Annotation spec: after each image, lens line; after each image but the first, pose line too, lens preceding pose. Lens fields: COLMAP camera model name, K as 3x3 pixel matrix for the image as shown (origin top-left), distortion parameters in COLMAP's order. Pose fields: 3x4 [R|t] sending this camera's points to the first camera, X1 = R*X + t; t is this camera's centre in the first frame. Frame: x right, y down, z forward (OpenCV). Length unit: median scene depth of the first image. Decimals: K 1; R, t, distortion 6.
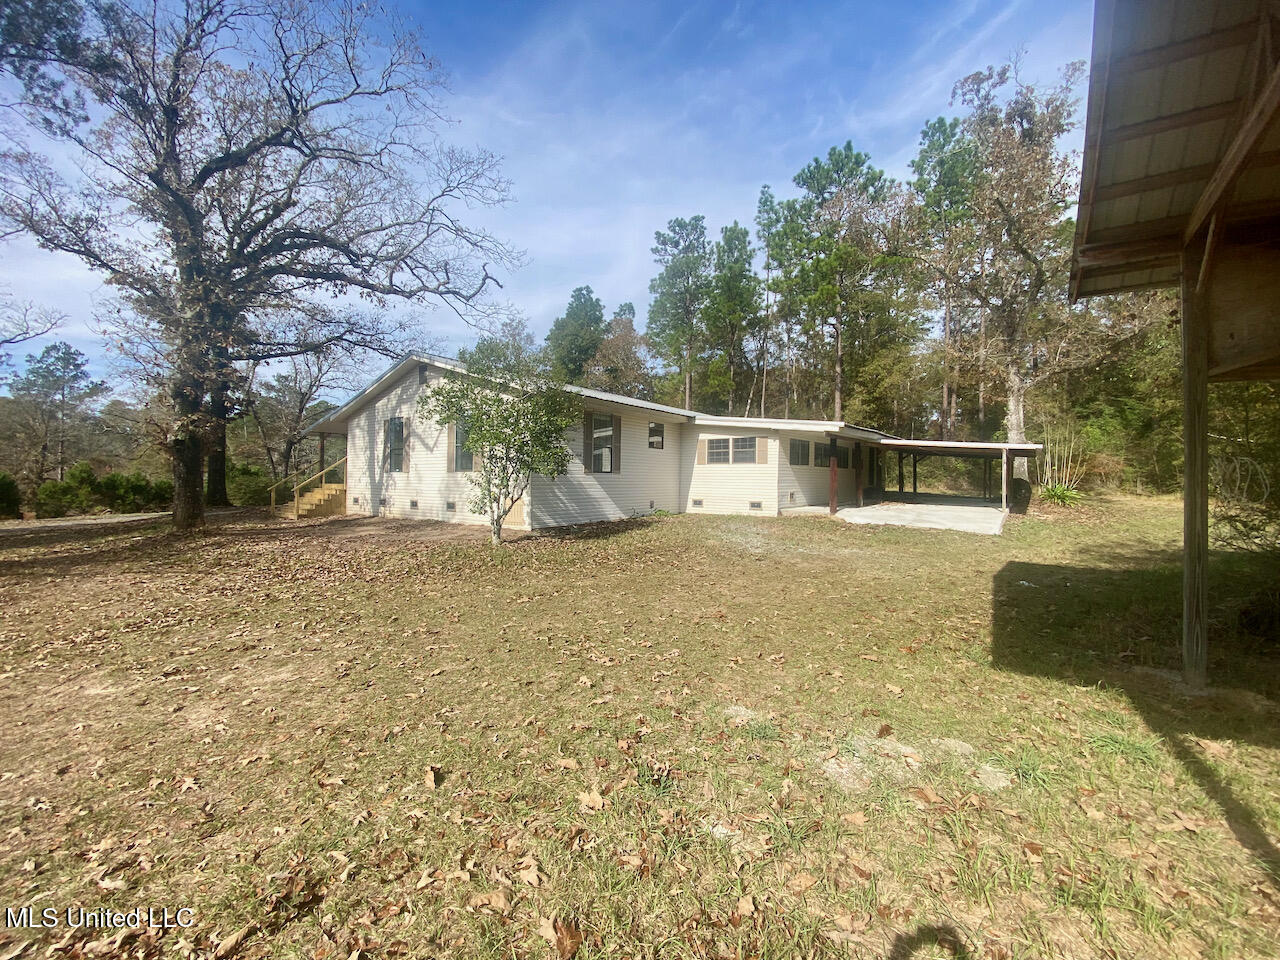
lens RADIAL K [[505.9, 0, 640.0], [0, 505.9, 480.0], [0, 0, 1]] dist [0.000050, -0.013240]
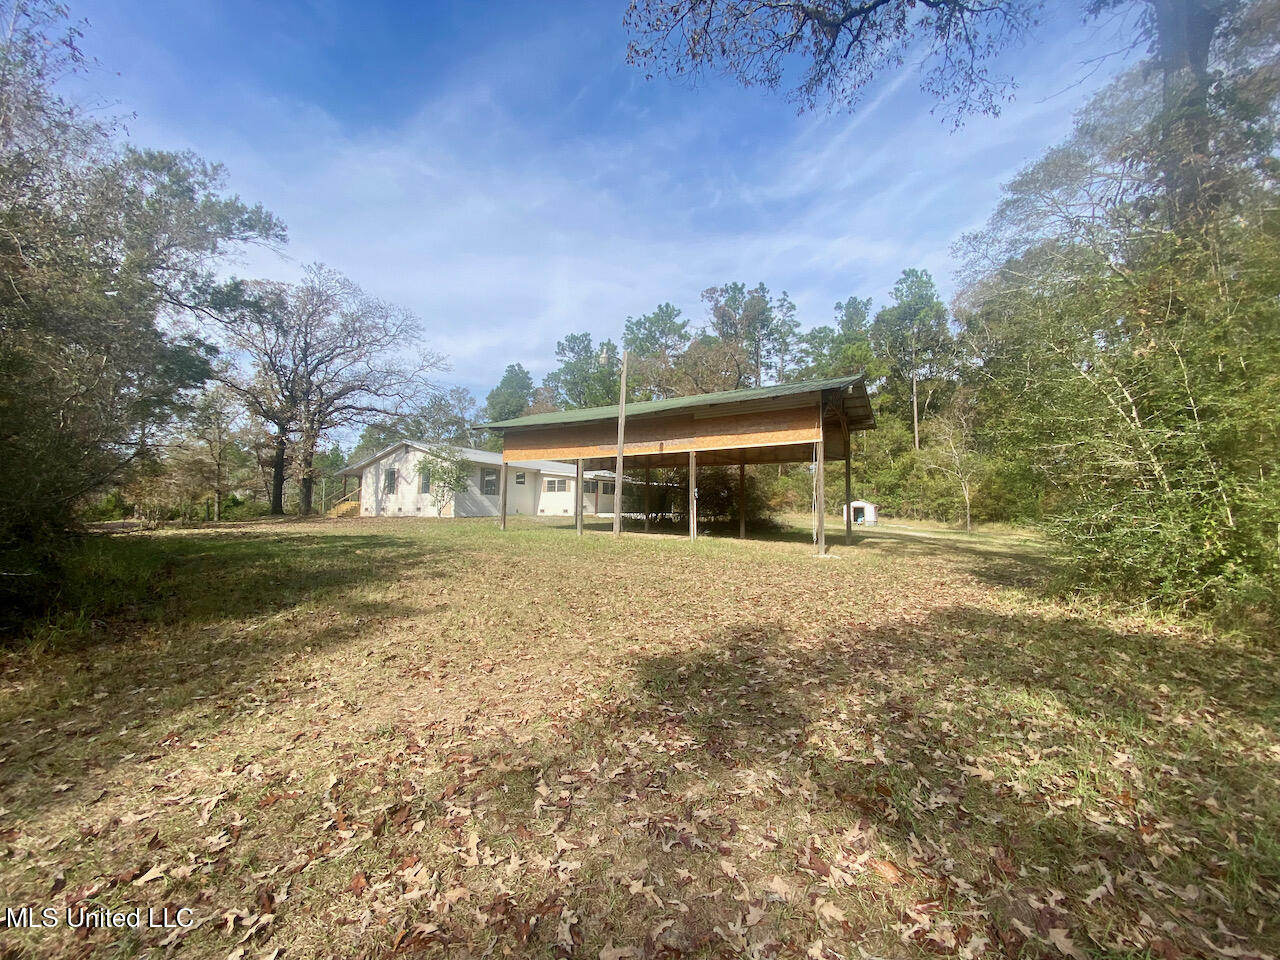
lens RADIAL K [[511.1, 0, 651.7], [0, 511.1, 481.9], [0, 0, 1]] dist [0.015435, -0.000153]
pose [[0.994022, 0.010306, 0.108692, 0.345536], [-0.002042, 0.997116, -0.075869, 0.087580], [-0.109161, 0.075194, 0.991176, -1.175572]]
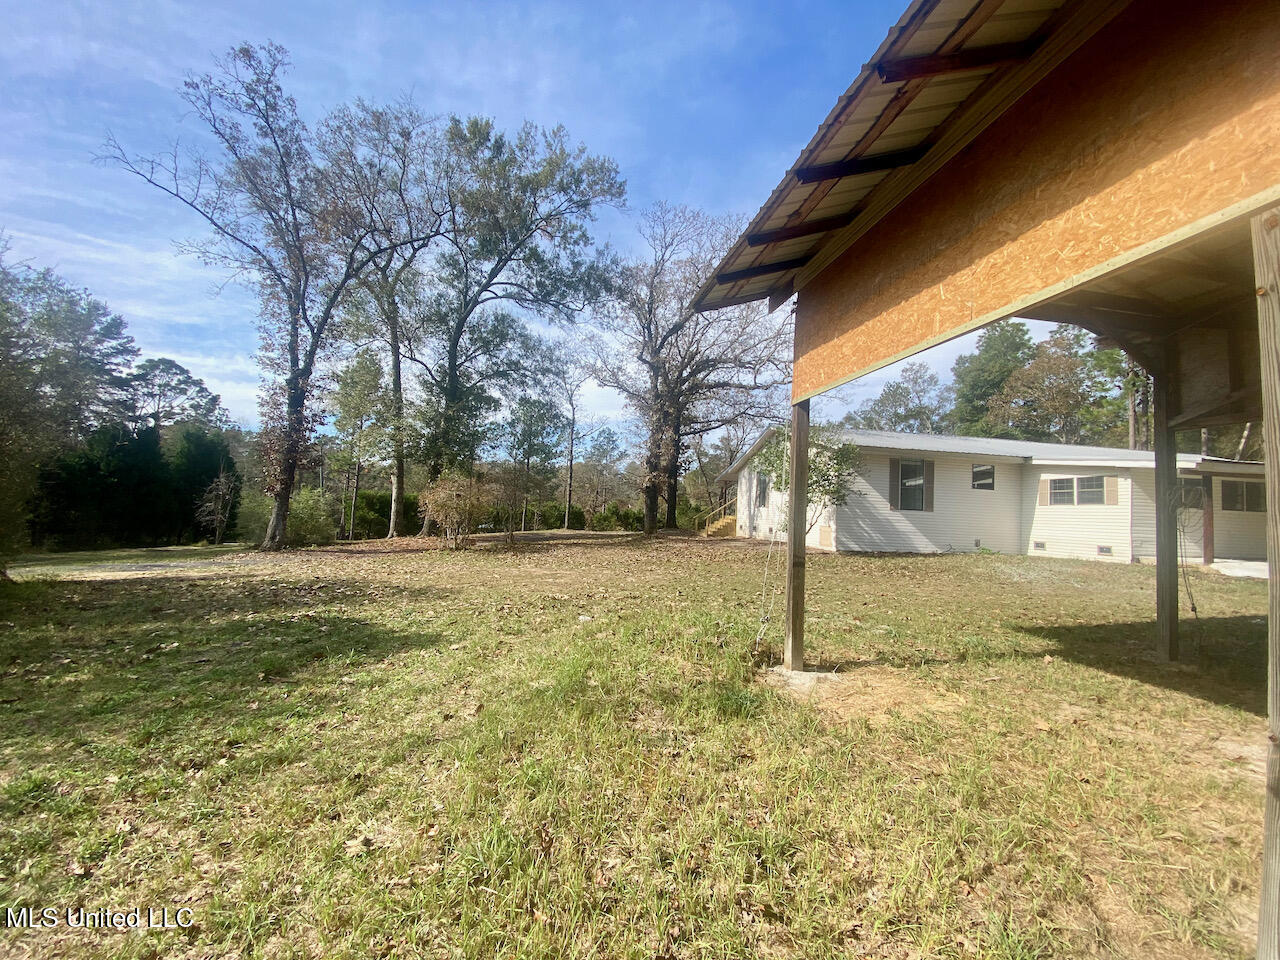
lens RADIAL K [[511.1, 0, 651.7], [0, 511.1, 481.9], [0, 0, 1]] dist [0.015435, -0.000153]
pose [[0.715772, -0.020261, -0.698040, 0.288423], [-0.039595, 0.996794, -0.069533, 0.023432], [0.697211, 0.077409, 0.712675, -0.239740]]
